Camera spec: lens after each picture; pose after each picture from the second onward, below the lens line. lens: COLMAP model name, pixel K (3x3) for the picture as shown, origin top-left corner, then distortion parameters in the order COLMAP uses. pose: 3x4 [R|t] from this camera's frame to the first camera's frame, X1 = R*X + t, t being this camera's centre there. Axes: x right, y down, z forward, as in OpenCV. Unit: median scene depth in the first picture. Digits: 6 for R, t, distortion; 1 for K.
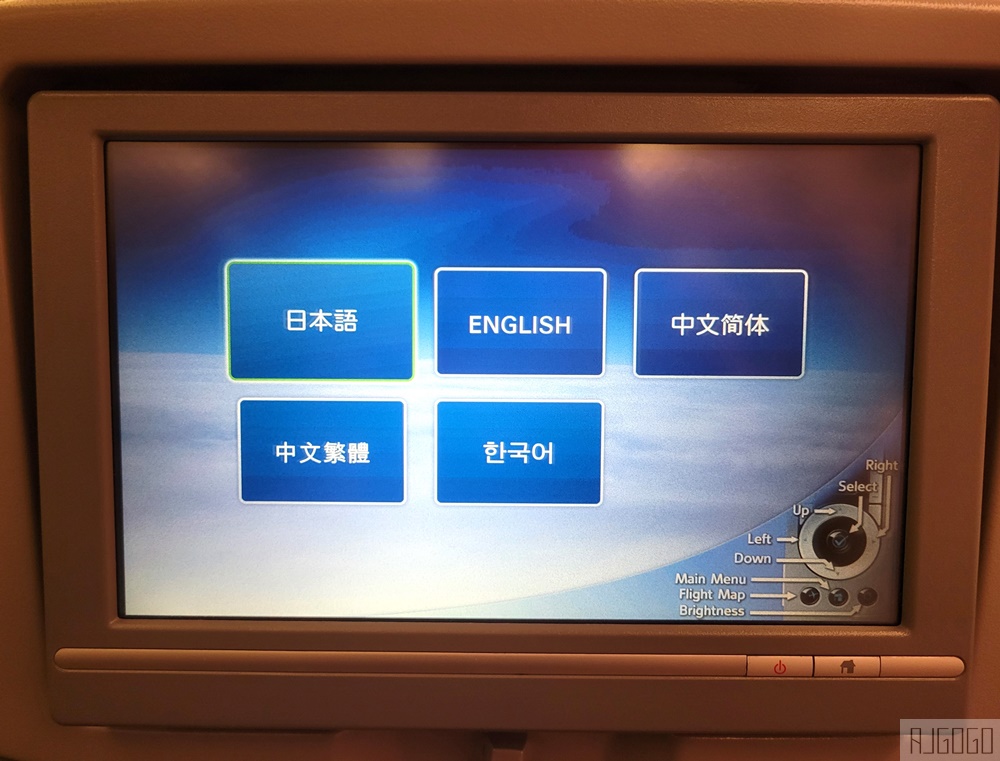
lens RADIAL K [[805.9, 0, 530.3], [0, 805.9, 421.9], [0, 0, 1]] dist [0.001225, 0.000587]
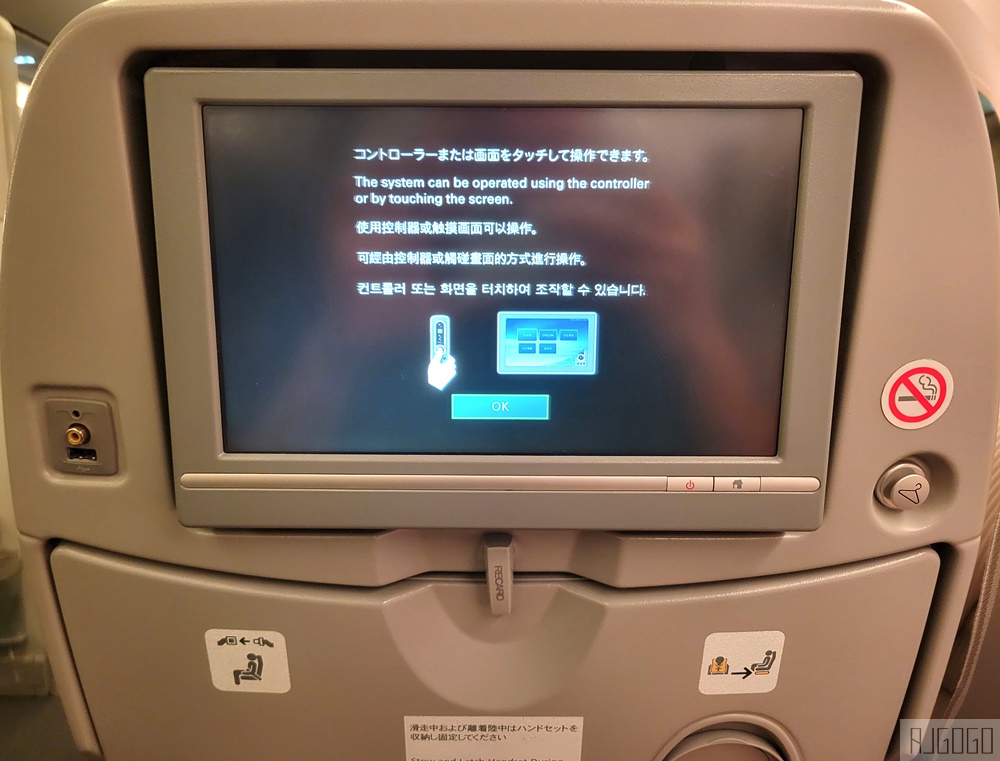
lens RADIAL K [[804.2, 0, 500.0], [0, 804.2, 380.5], [0, 0, 1]] dist [0.008182, -0.001210]
pose [[0.999998, -0.002098, -0.000003, -0.027634], [0.002087, 0.994743, 0.102385, -0.026682], [-0.000212, -0.102385, 0.994745, -0.404717]]
